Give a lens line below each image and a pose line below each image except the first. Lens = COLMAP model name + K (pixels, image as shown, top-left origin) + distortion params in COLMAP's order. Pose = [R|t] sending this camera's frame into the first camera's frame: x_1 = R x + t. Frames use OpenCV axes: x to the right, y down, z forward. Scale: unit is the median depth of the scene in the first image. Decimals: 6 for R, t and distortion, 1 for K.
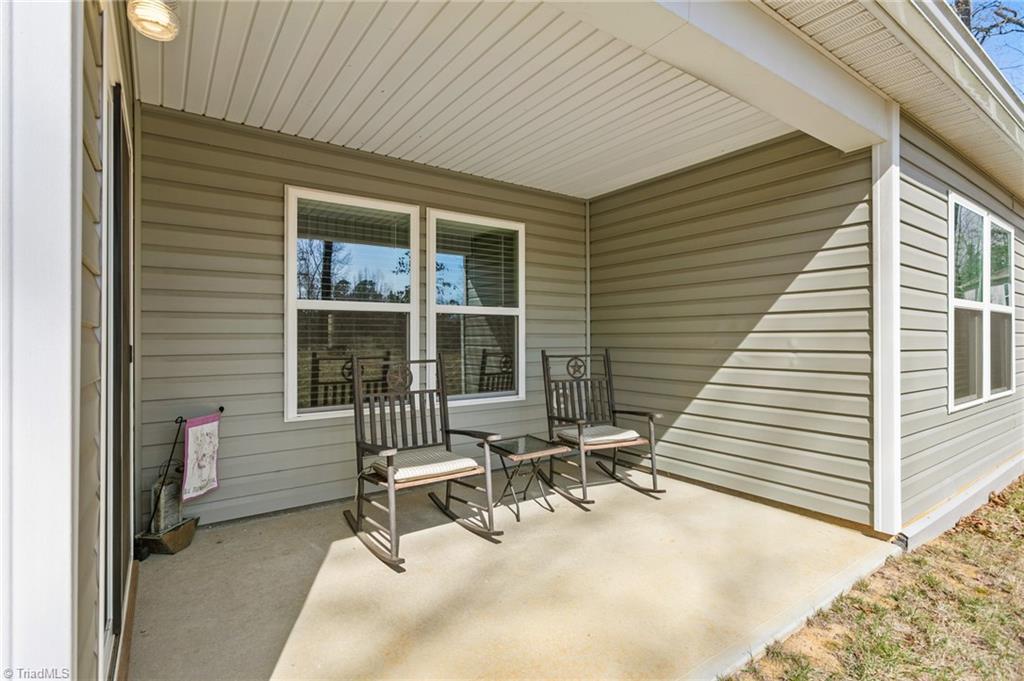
lens RADIAL K [[490.6, 0, 514.1], [0, 490.6, 338.3], [0, 0, 1]] dist [-0.000796, 0.000241]
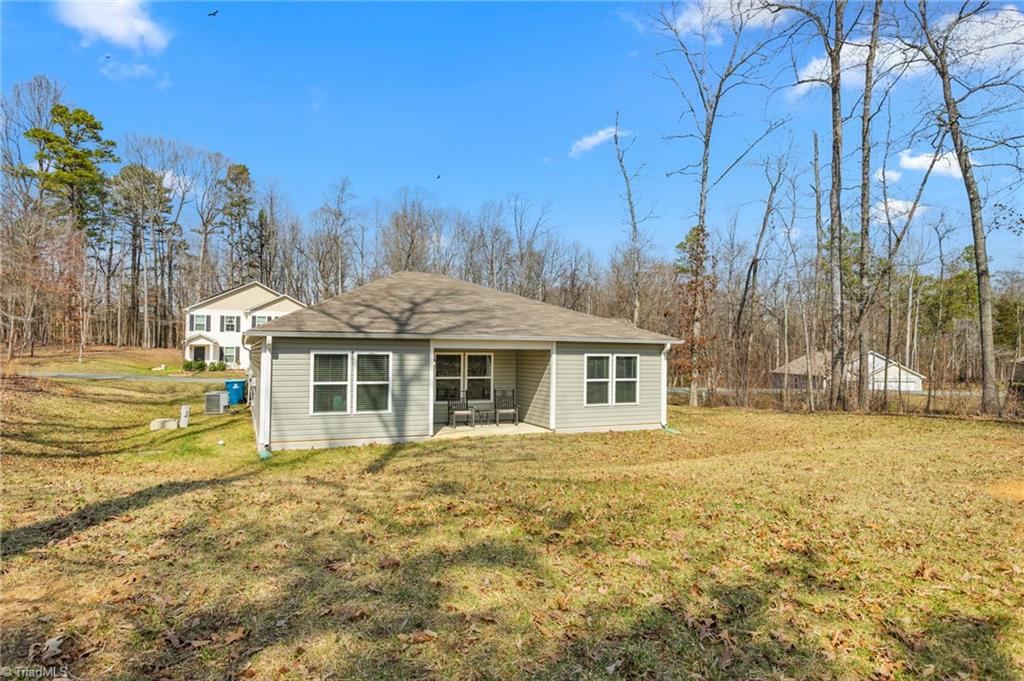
lens RADIAL K [[624.3, 0, 511.3], [0, 624.3, 340.8], [0, 0, 1]] dist [-0.003364, -0.000581]
pose [[0.982593, 0.009712, -0.185520, 1.205936], [-0.014517, 0.999593, -0.024559, -0.257556], [0.185206, 0.026825, 0.982334, -4.182413]]
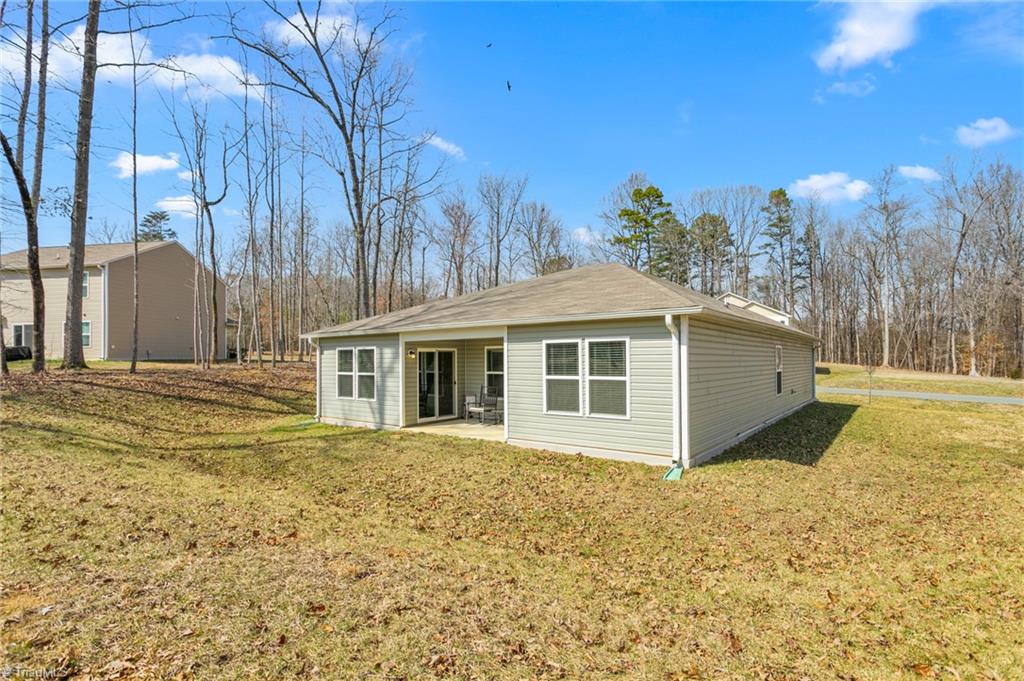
lens RADIAL K [[490.6, 0, 511.1], [0, 490.6, 362.6], [0, 0, 1]] dist [-0.000796, 0.000241]
pose [[0.281887, 0.008807, -0.959407, 3.559376], [0.003260, 0.999943, 0.010137, -0.183717], [0.959442, -0.005985, 0.281843, -0.040058]]
